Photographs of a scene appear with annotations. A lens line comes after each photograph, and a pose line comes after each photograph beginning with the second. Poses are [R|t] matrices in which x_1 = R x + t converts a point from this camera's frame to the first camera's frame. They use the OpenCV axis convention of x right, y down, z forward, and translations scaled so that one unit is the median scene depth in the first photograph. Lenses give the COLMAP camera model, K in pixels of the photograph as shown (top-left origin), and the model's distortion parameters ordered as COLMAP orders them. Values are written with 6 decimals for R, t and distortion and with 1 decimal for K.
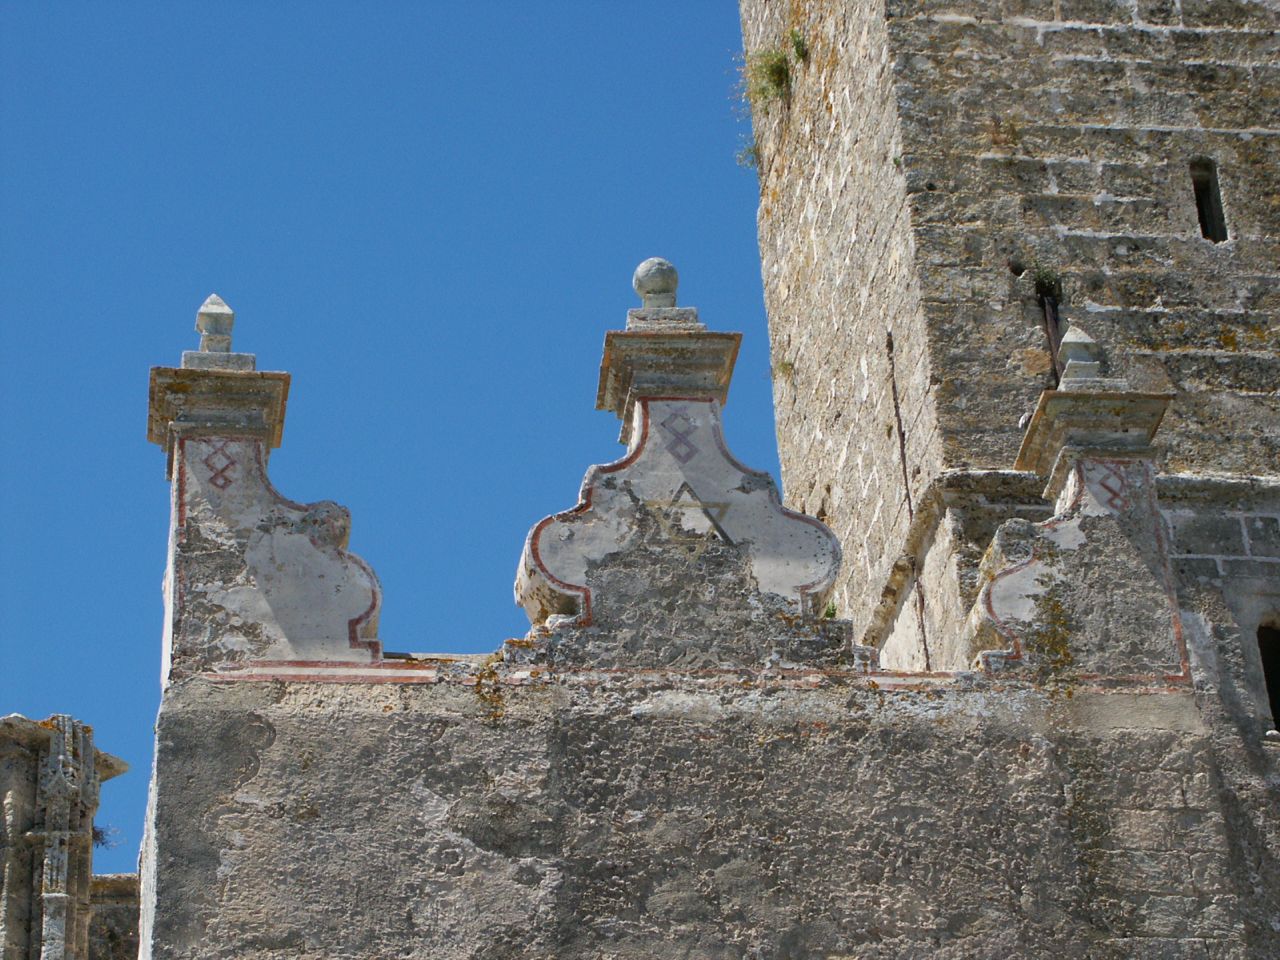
lens RADIAL K [[3382.1, 0, 640.0], [0, 3382.1, 480.0], [0, 0, 1]] dist [0.309825, -0.103619]
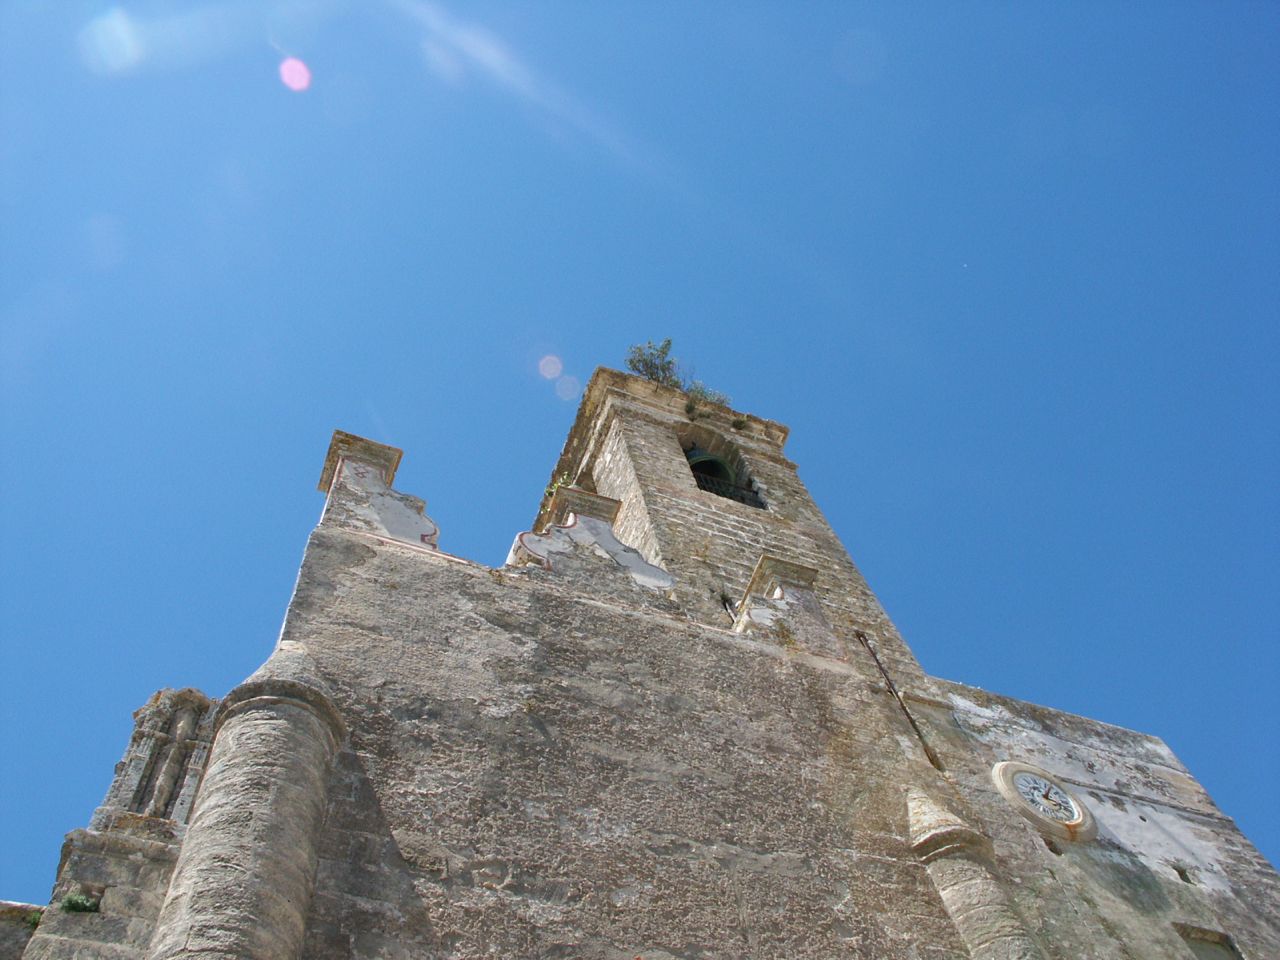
lens RADIAL K [[1073.6, 0, 640.0], [0, 1073.6, 480.0], [0, 0, 1]] dist [-0.163671, 0.003368]
pose [[0.970585, 0.176241, 0.164021, -0.071302], [-0.050775, 0.815791, -0.576114, 0.335215], [-0.235342, 0.550839, 0.800743, 0.510824]]
